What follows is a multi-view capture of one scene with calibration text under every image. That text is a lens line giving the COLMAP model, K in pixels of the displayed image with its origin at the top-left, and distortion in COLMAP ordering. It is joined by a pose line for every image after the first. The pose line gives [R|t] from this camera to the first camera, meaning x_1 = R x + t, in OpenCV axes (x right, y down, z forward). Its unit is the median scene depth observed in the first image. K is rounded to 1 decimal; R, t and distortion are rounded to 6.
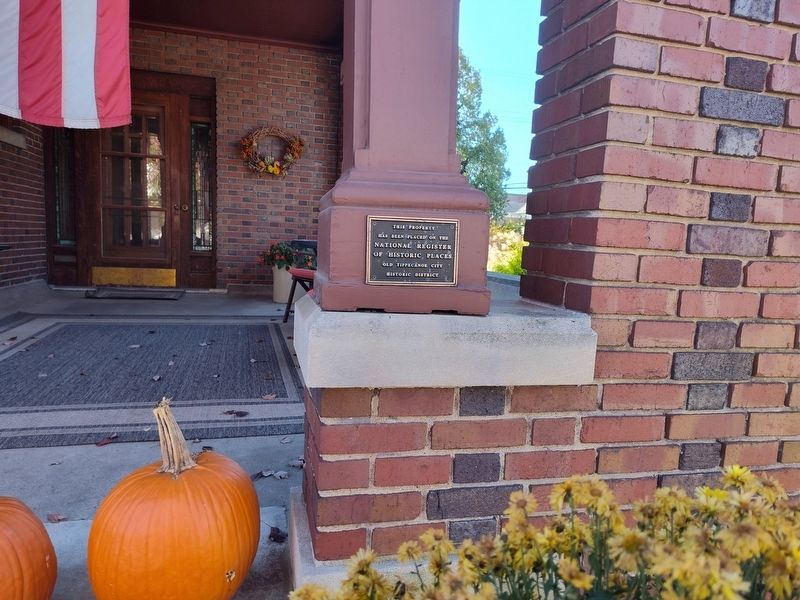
lens RADIAL K [[528.3, 0, 398.2], [0, 528.3, 299.7], [0, 0, 1]] dist [0.089197, -0.097012]
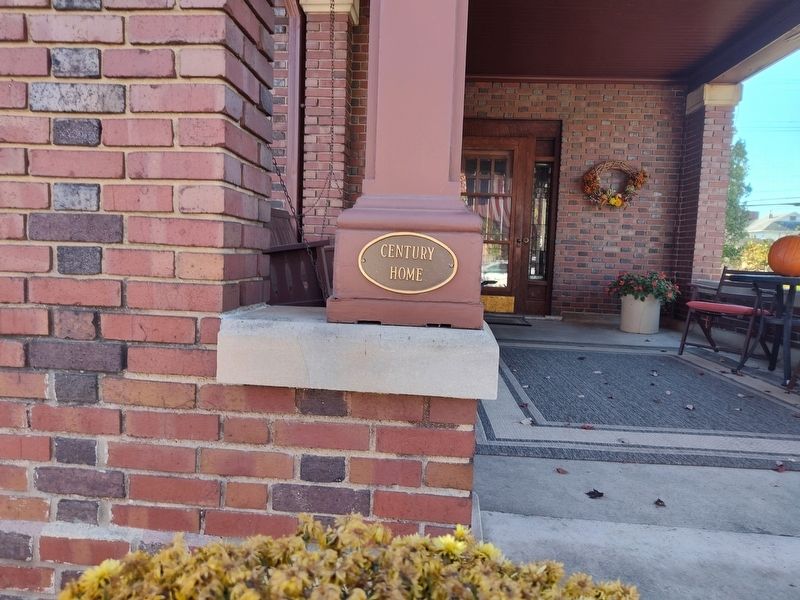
lens RADIAL K [[528.3, 0, 398.2], [0, 528.3, 299.7], [0, 0, 1]] dist [0.089197, -0.097012]
pose [[0.956513, 0.020543, -0.290964, -0.330272], [-0.031870, 0.998905, -0.034242, -0.006691], [0.289942, 0.042026, 0.956121, -0.101643]]
